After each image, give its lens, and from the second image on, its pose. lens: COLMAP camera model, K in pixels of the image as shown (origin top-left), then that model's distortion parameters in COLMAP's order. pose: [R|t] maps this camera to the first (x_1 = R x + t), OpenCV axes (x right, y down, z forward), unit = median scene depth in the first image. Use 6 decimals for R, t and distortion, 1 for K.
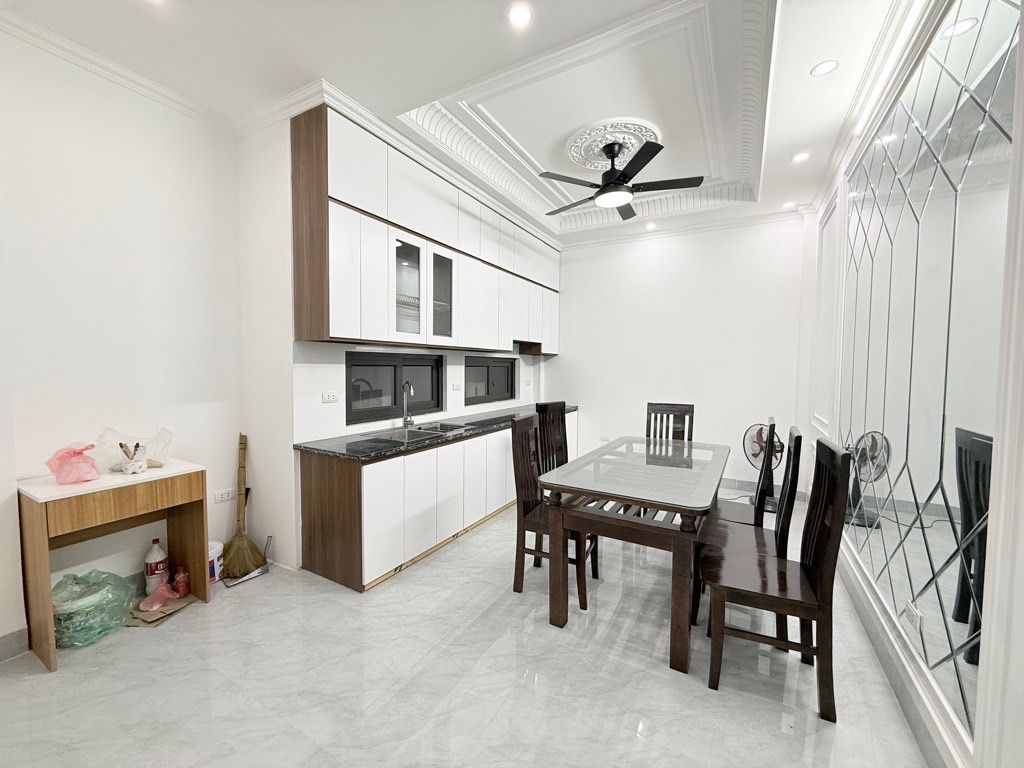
lens RADIAL K [[407.8, 0, 510.5], [0, 407.8, 383.6], [0, 0, 1]] dist [0.001018, -0.000211]
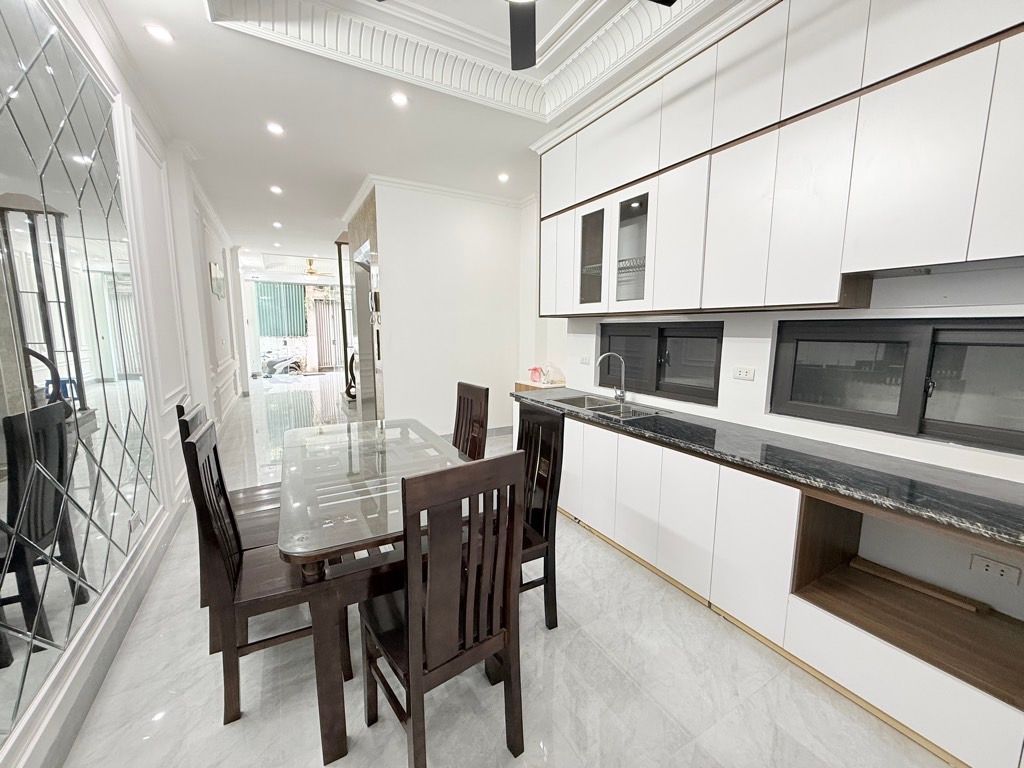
lens RADIAL K [[407.8, 0, 502.7], [0, 407.8, 388.4], [0, 0, 1]] dist [0.001018, -0.000211]
pose [[-0.518790, 0.105782, -0.848332, 0.690648], [-0.052077, 0.986562, 0.154866, -0.058651], [0.853314, 0.124522, -0.506310, 1.259943]]
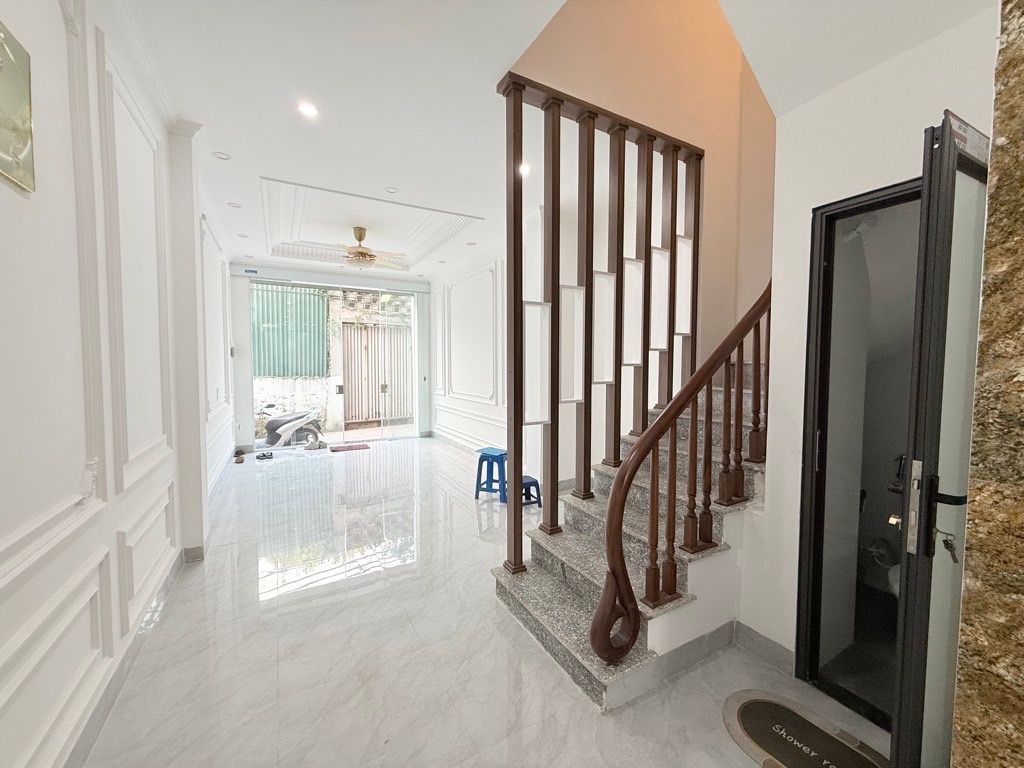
lens RADIAL K [[407.8, 0, 512.6], [0, 407.8, 386.8], [0, 0, 1]] dist [0.001018, -0.000211]
pose [[-0.508525, 0.045642, -0.859837, 0.530466], [-0.035134, 0.996663, 0.073684, -0.049678], [0.860330, 0.067679, -0.505224, 0.980153]]
